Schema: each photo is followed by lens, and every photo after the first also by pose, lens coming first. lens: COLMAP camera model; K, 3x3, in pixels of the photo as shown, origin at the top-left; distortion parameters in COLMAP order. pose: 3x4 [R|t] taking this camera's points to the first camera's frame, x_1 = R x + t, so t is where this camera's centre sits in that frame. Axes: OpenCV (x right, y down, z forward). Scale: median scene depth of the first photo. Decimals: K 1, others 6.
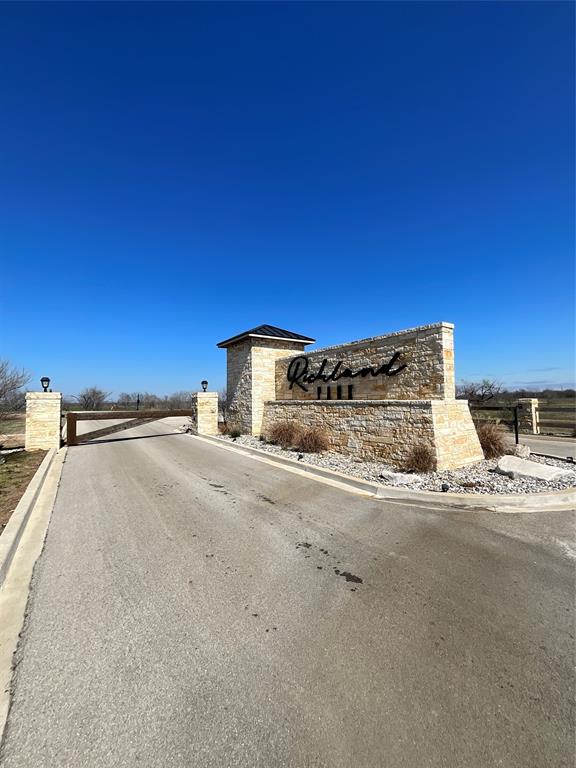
lens RADIAL K [[312.7, 0, 288.0], [0, 312.7, 384.0], [0, 0, 1]] dist [-0.000063, -0.000018]
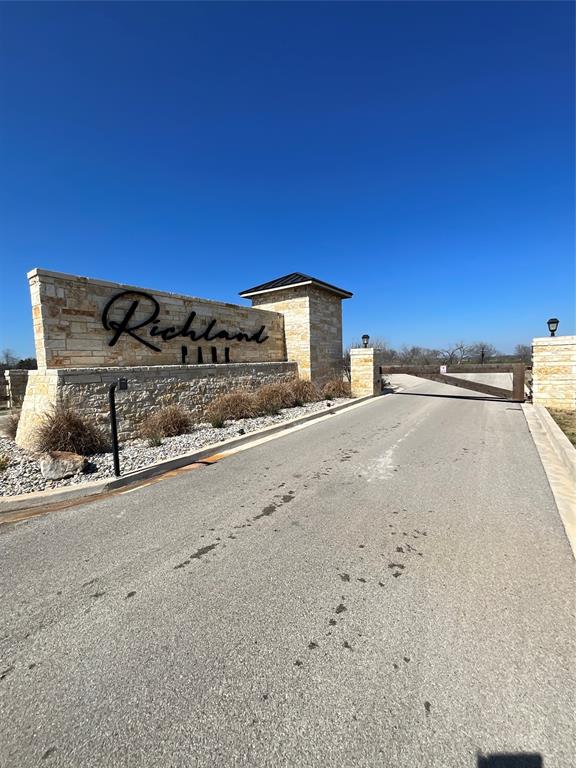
lens RADIAL K [[312.7, 0, 288.0], [0, 312.7, 384.0], [0, 0, 1]] dist [-0.000063, -0.000018]
pose [[-0.364423, -0.050533, 0.929861, -0.696962], [-0.013934, 0.998711, 0.048813, 0.059679], [-0.931129, 0.004832, -0.364658, 1.060486]]
